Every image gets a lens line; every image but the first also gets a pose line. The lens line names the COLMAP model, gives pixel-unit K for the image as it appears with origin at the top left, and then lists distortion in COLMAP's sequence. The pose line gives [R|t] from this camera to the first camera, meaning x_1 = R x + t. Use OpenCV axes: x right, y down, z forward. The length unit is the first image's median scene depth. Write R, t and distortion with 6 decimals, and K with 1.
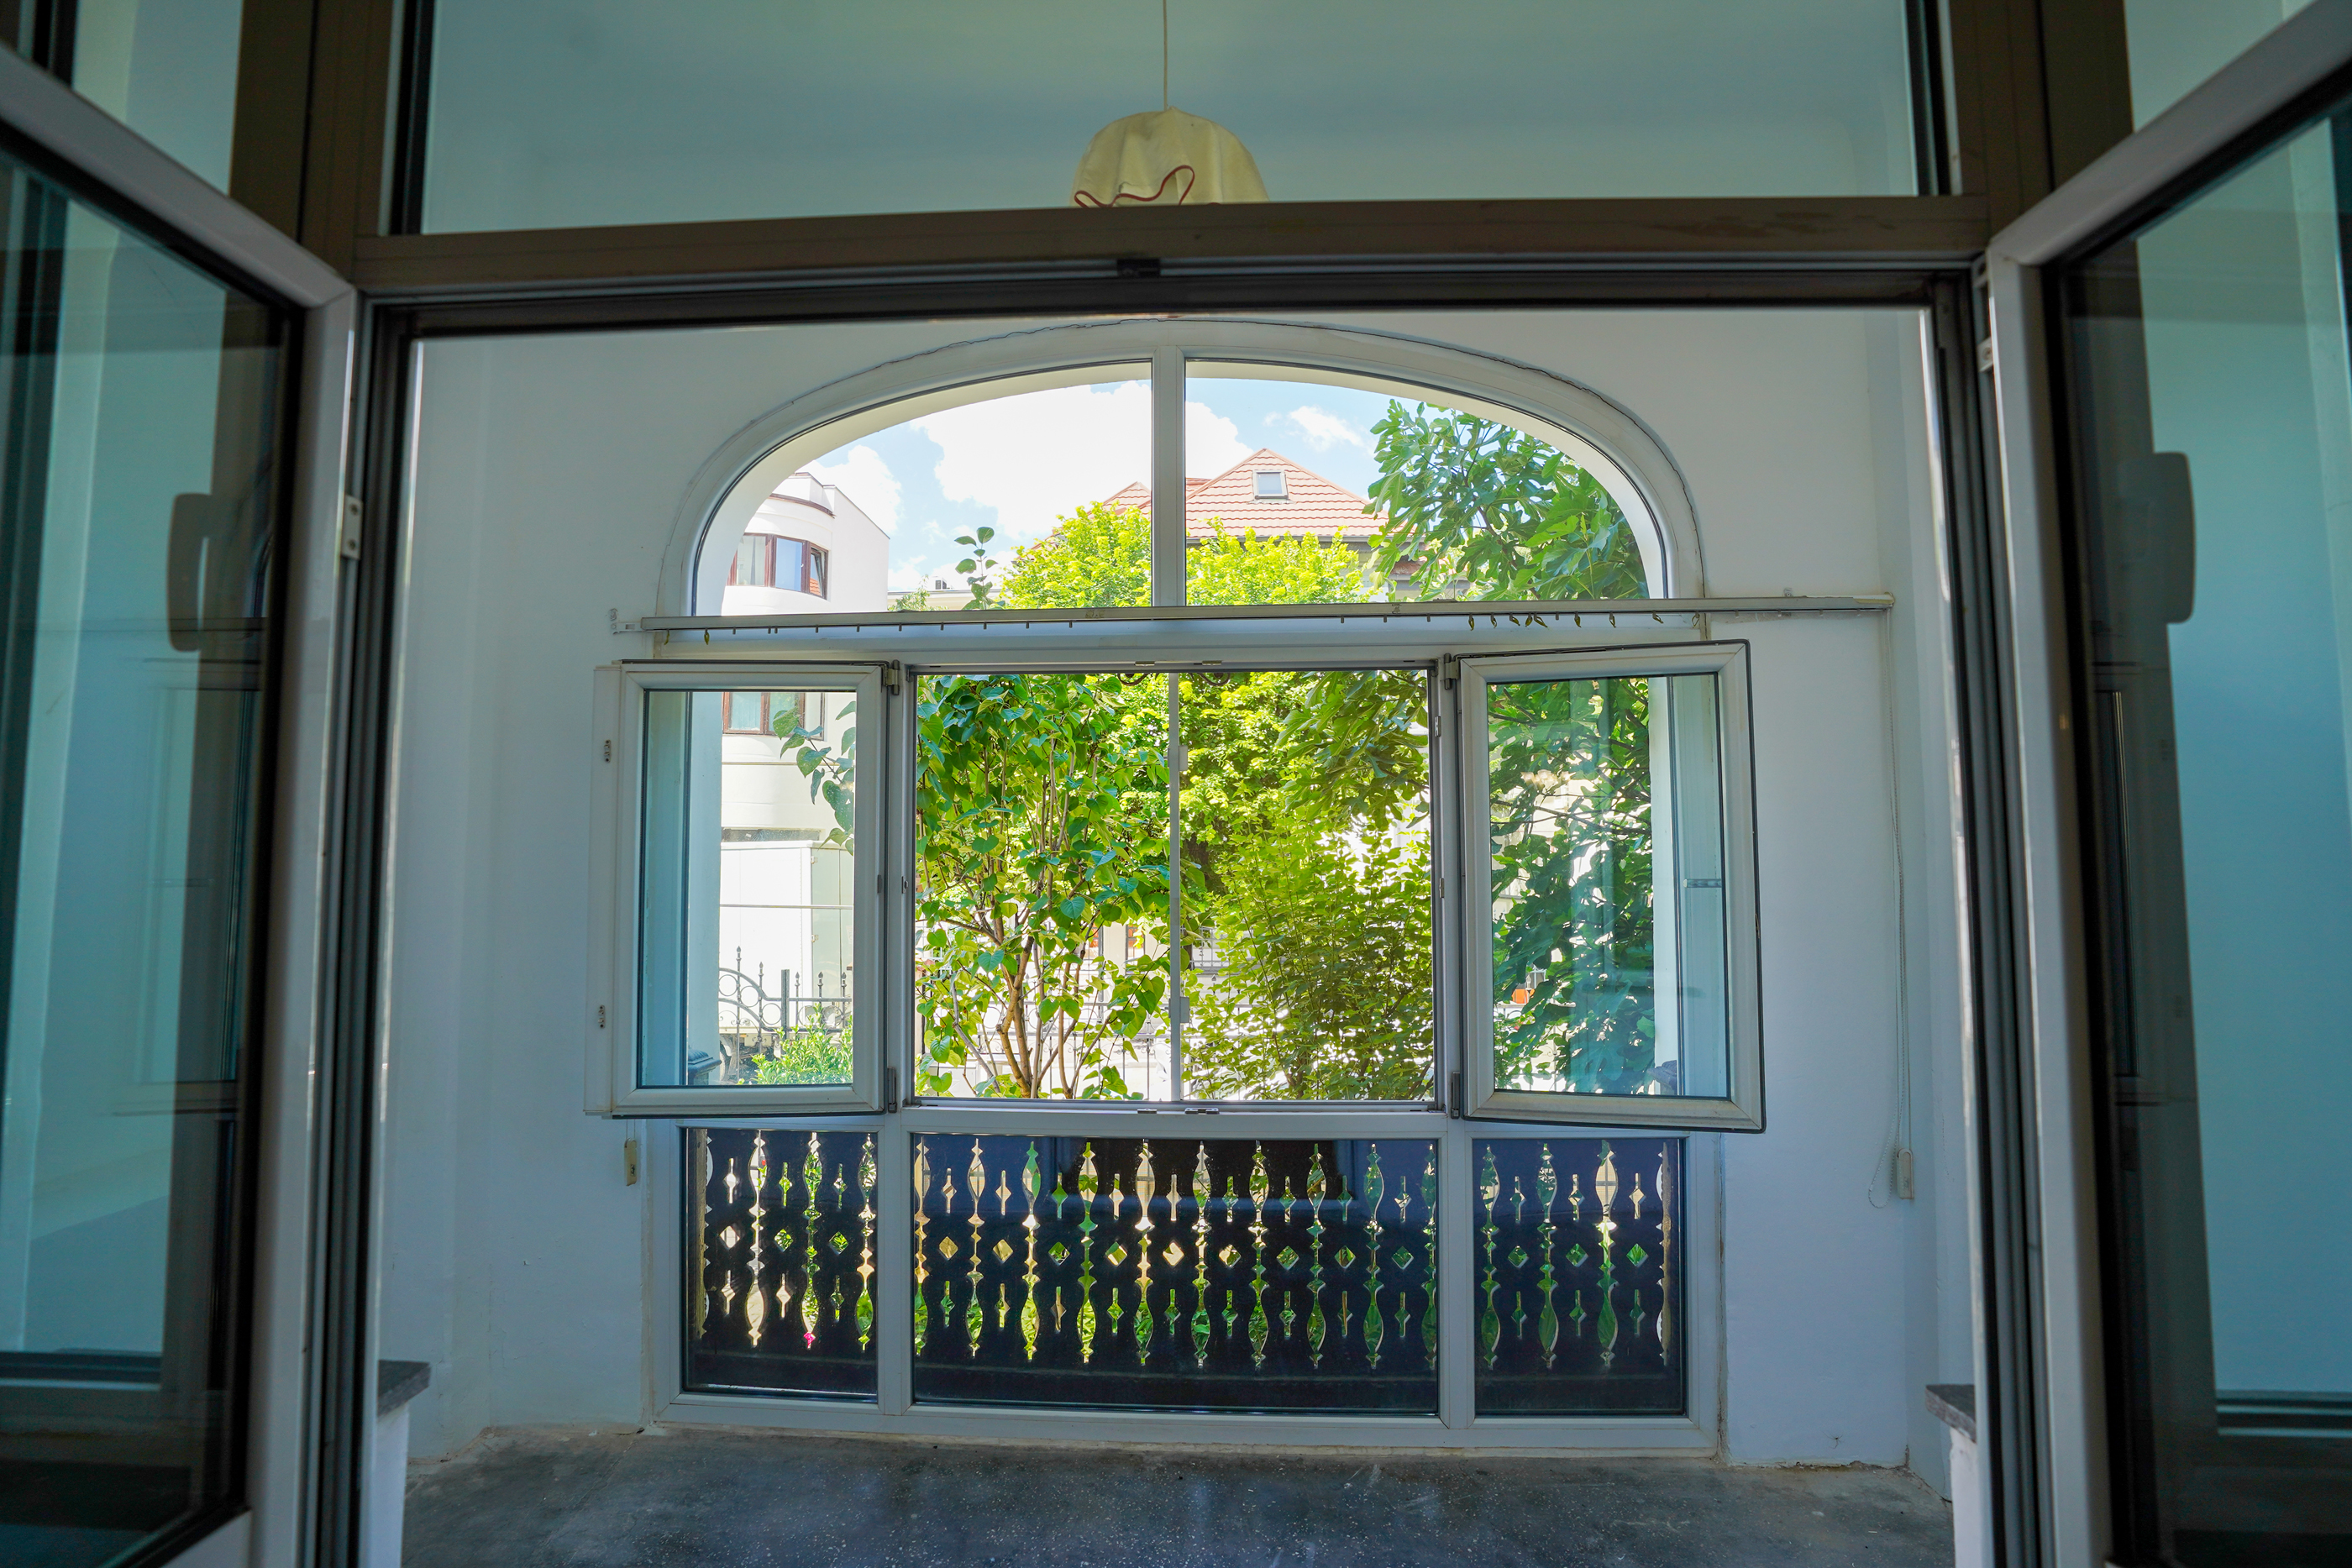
lens RADIAL K [[1080.4, 0, 1162.9], [0, 1080.4, 787.4], [0, 0, 1]] dist [-0.080380, 0.026763]
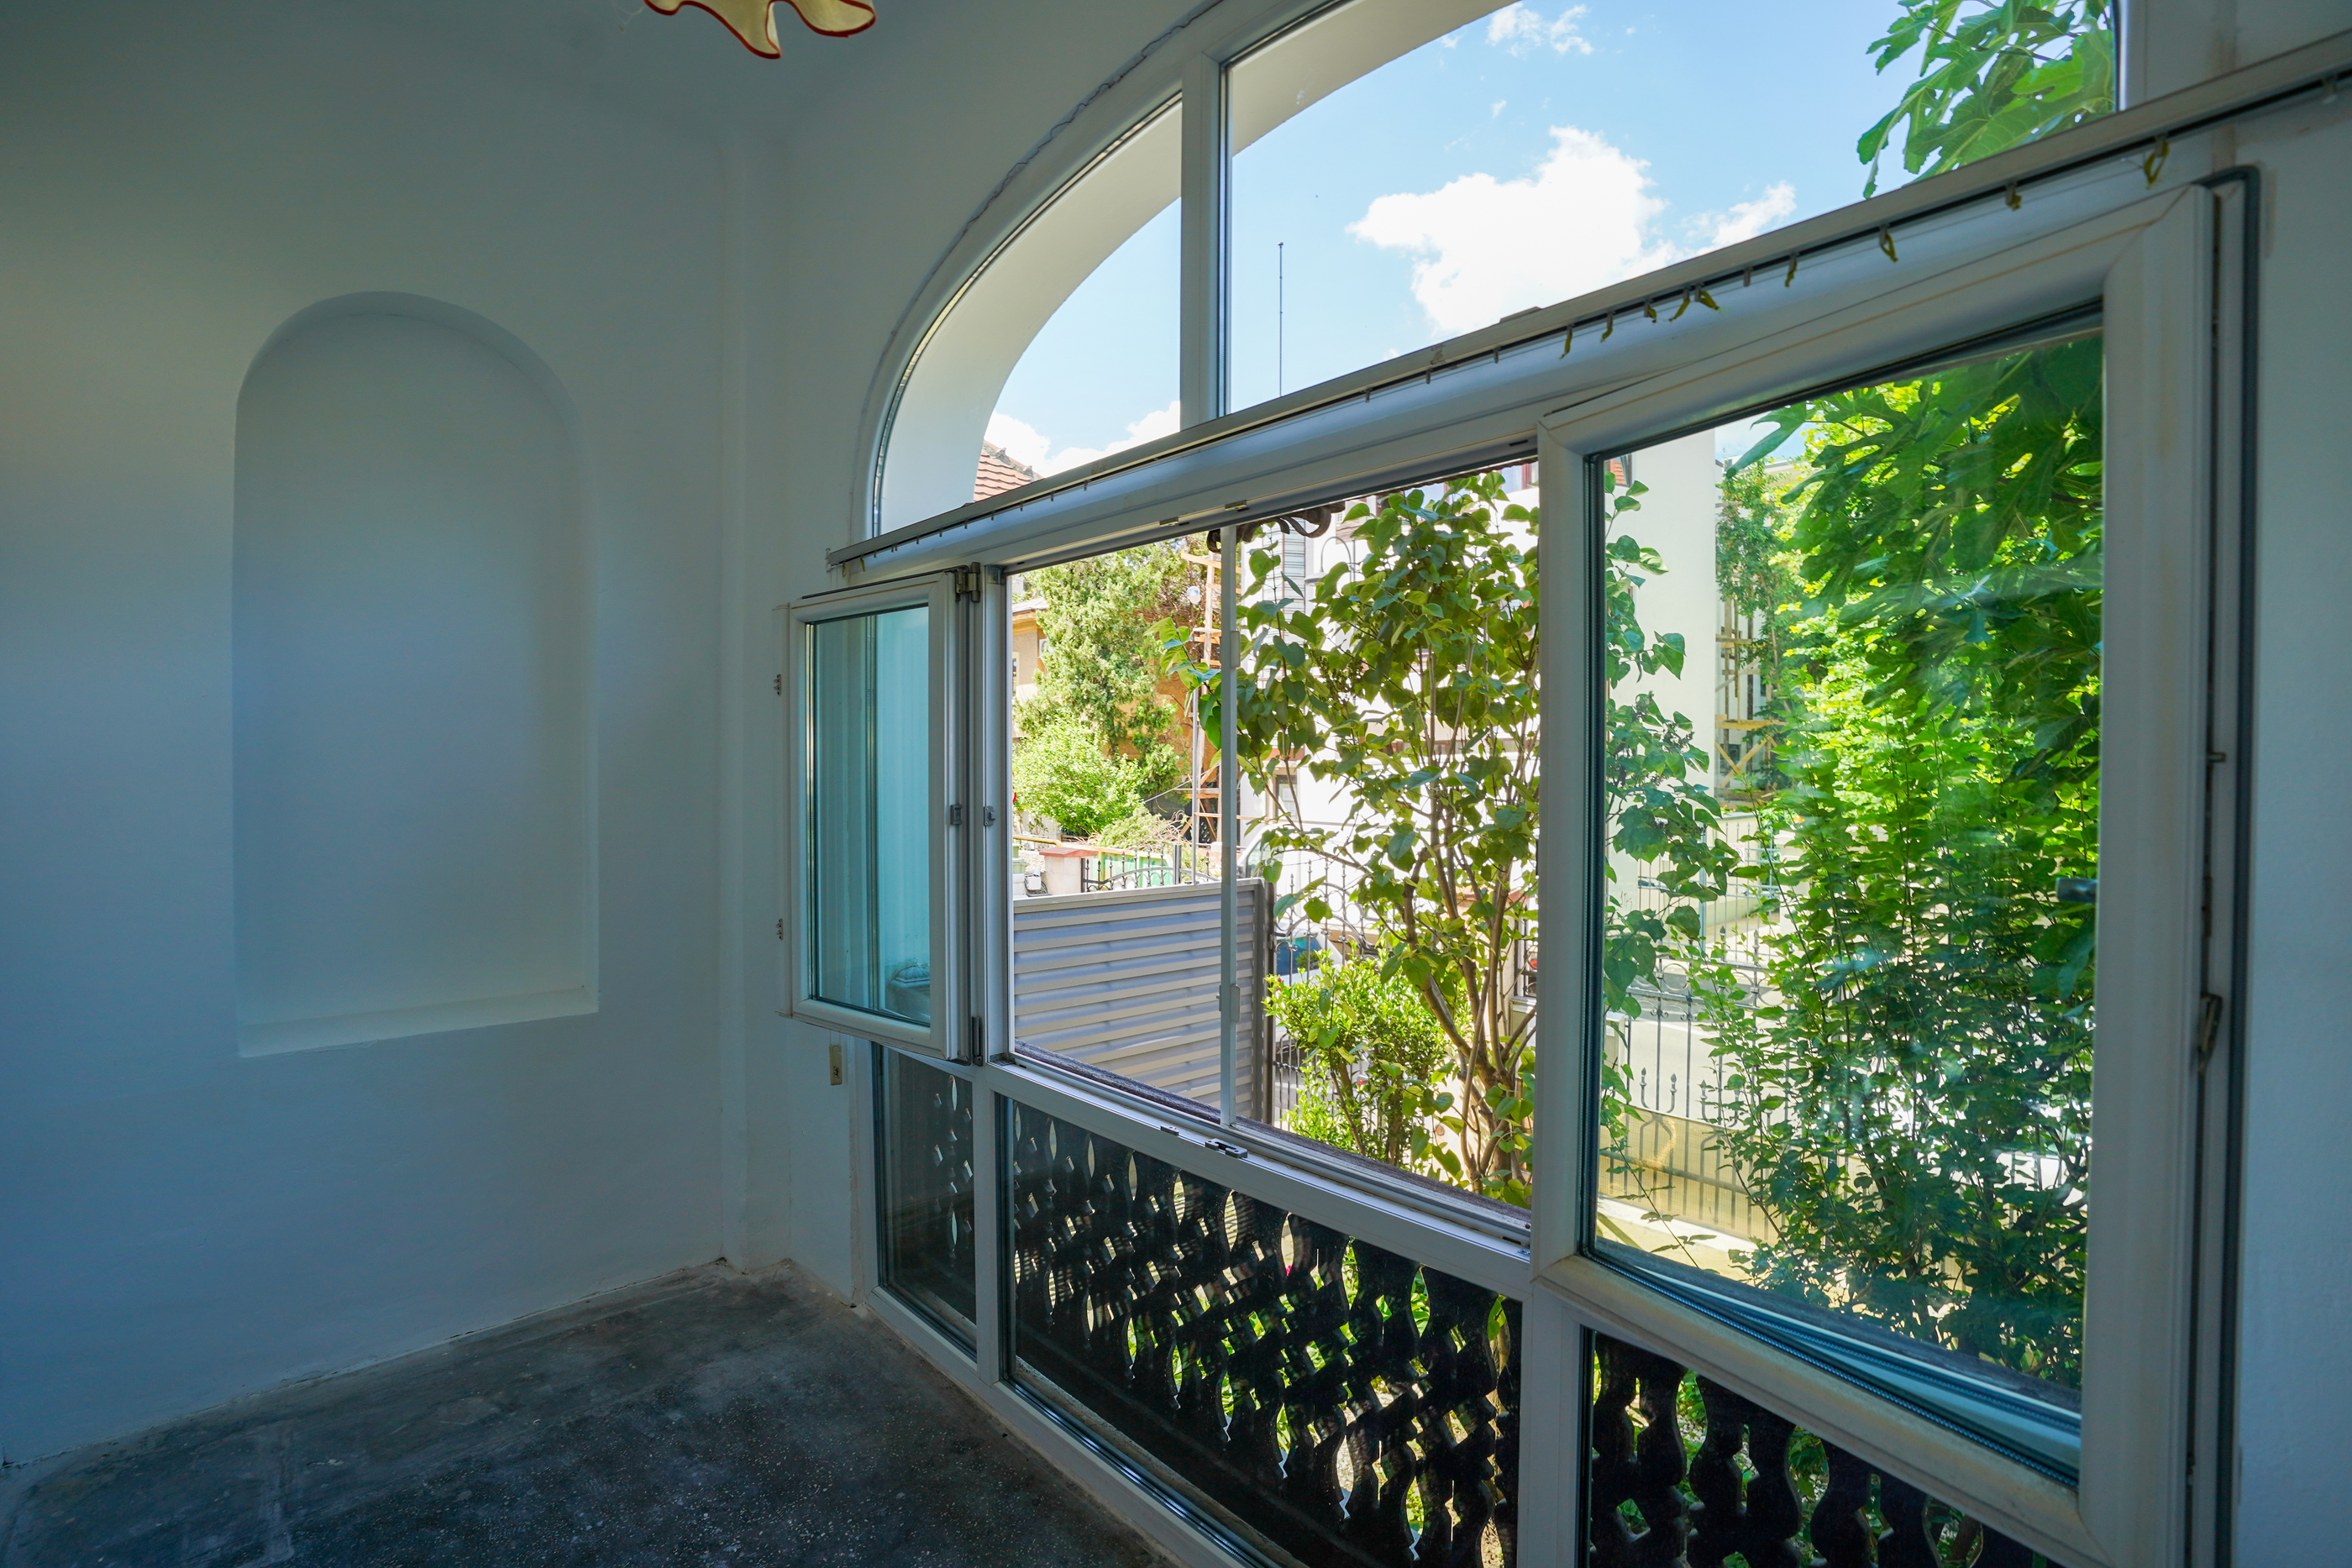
lens RADIAL K [[1080.4, 0, 1162.9], [0, 1080.4, 787.4], [0, 0, 1]] dist [-0.080380, 0.026763]
pose [[0.708347, 0.016734, -0.705666, 0.482894], [0.042323, 0.996913, 0.066125, 0.014355], [0.704594, -0.076705, 0.705453, 0.469681]]
